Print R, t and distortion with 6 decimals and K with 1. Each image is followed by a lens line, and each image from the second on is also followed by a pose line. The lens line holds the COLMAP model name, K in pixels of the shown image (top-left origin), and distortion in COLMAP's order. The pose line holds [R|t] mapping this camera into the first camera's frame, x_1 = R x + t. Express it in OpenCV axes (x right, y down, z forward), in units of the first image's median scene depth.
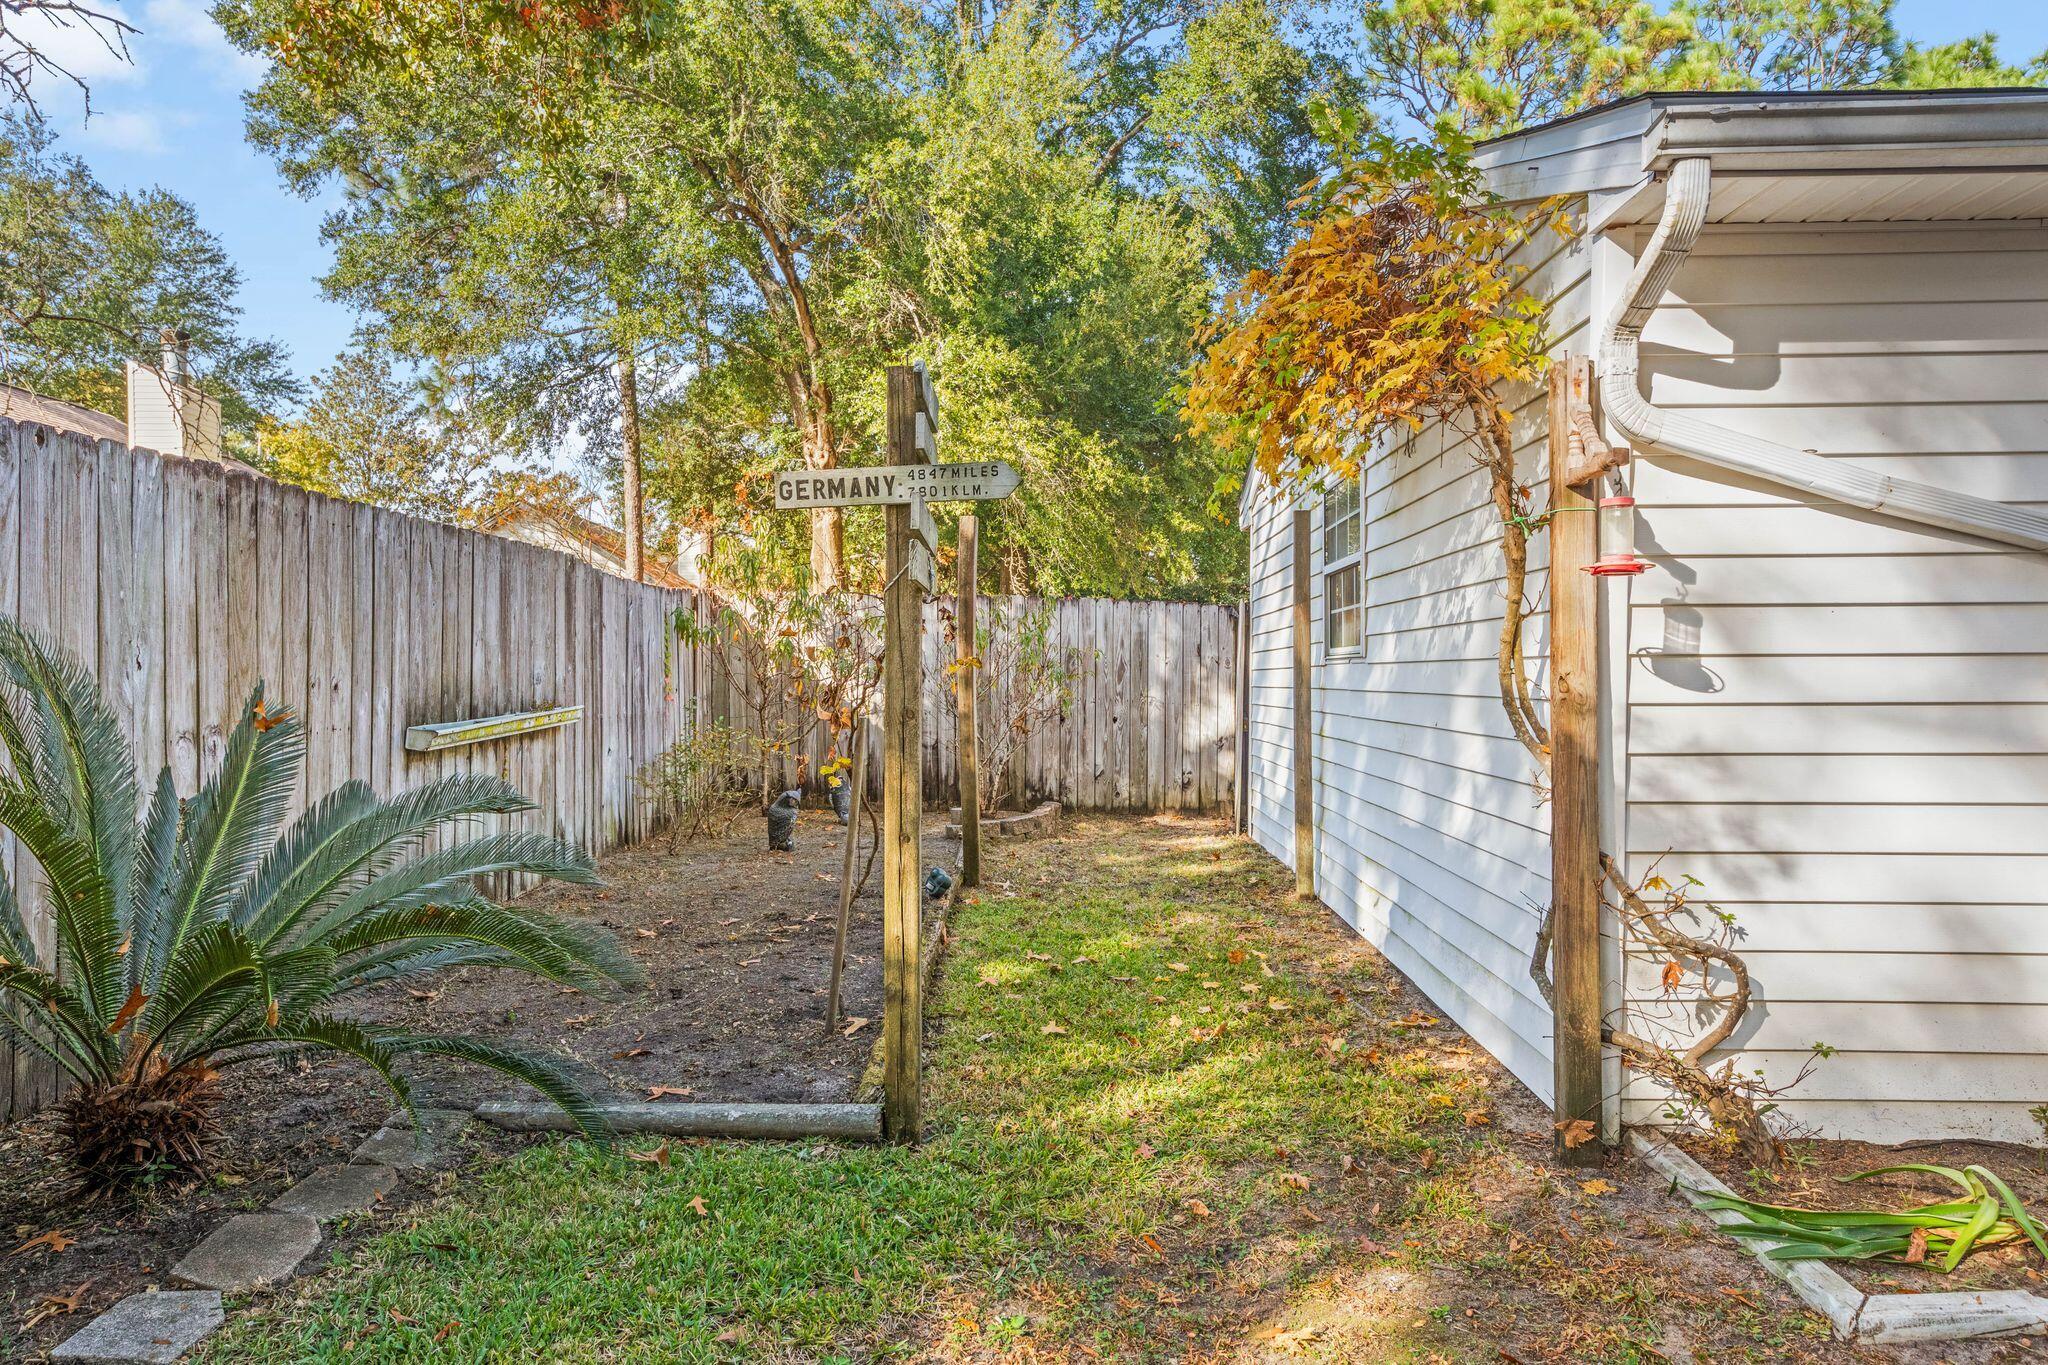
lens RADIAL K [[1251.3, 0, 1038.6], [0, 1251.3, 697.9], [0, 0, 1]] dist [0.003748, -0.002229]
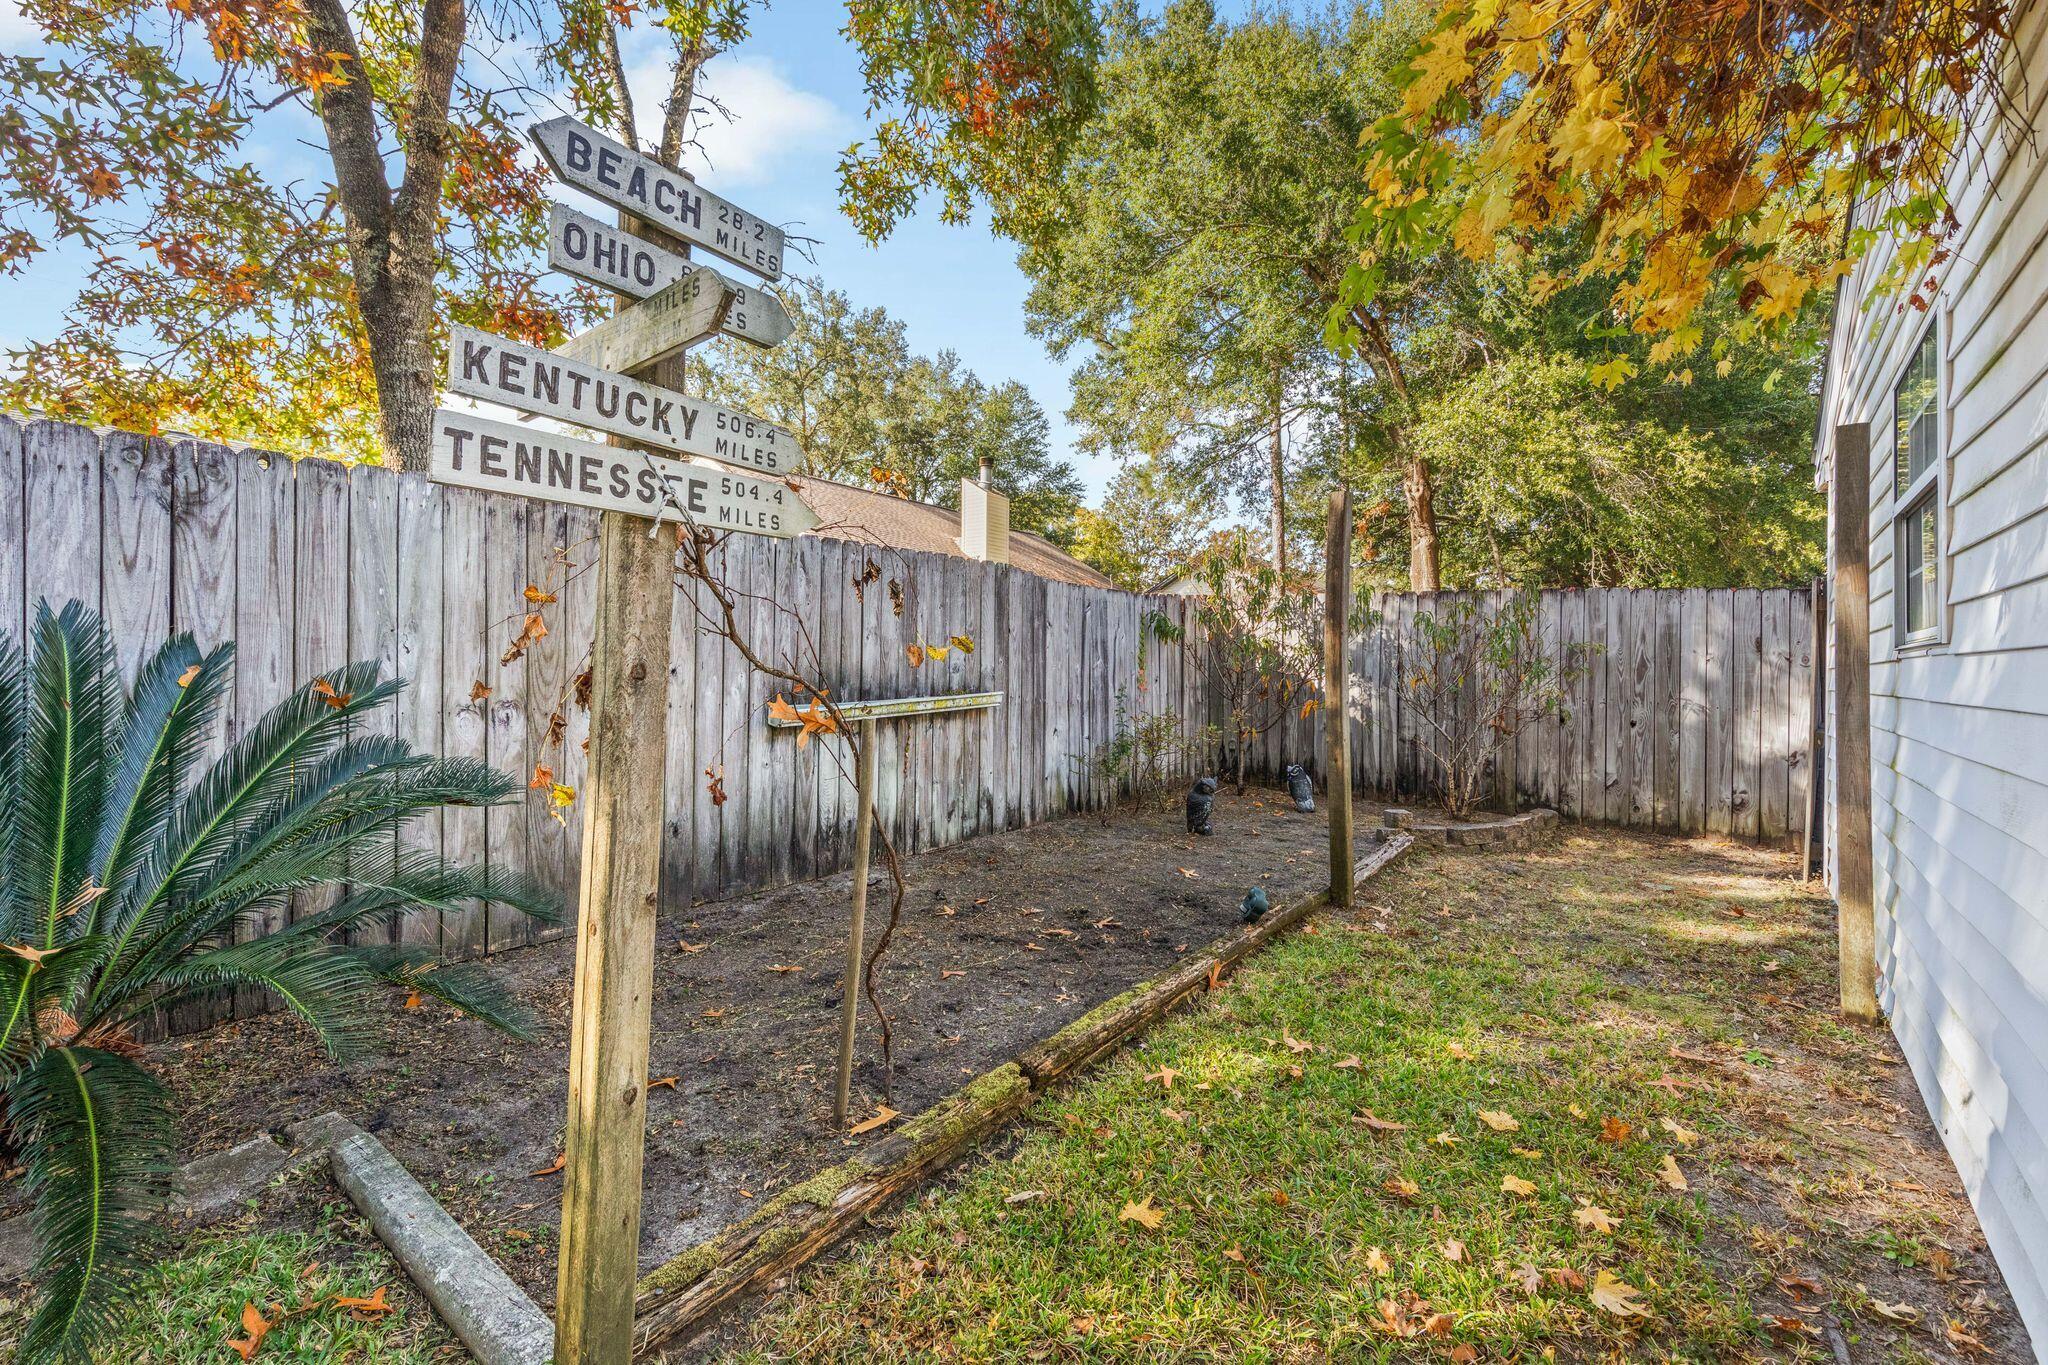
lens RADIAL K [[878.2, 0, 1009.8], [0, 878.2, 665.7], [0, 0, 1]] dist [0.005008, 0.000434]
pose [[0.789982, 0.008463, -0.613071, 0.093794], [-0.023043, 0.999608, -0.015895, -0.003599], [0.612696, 0.026684, 0.789868, 0.236625]]
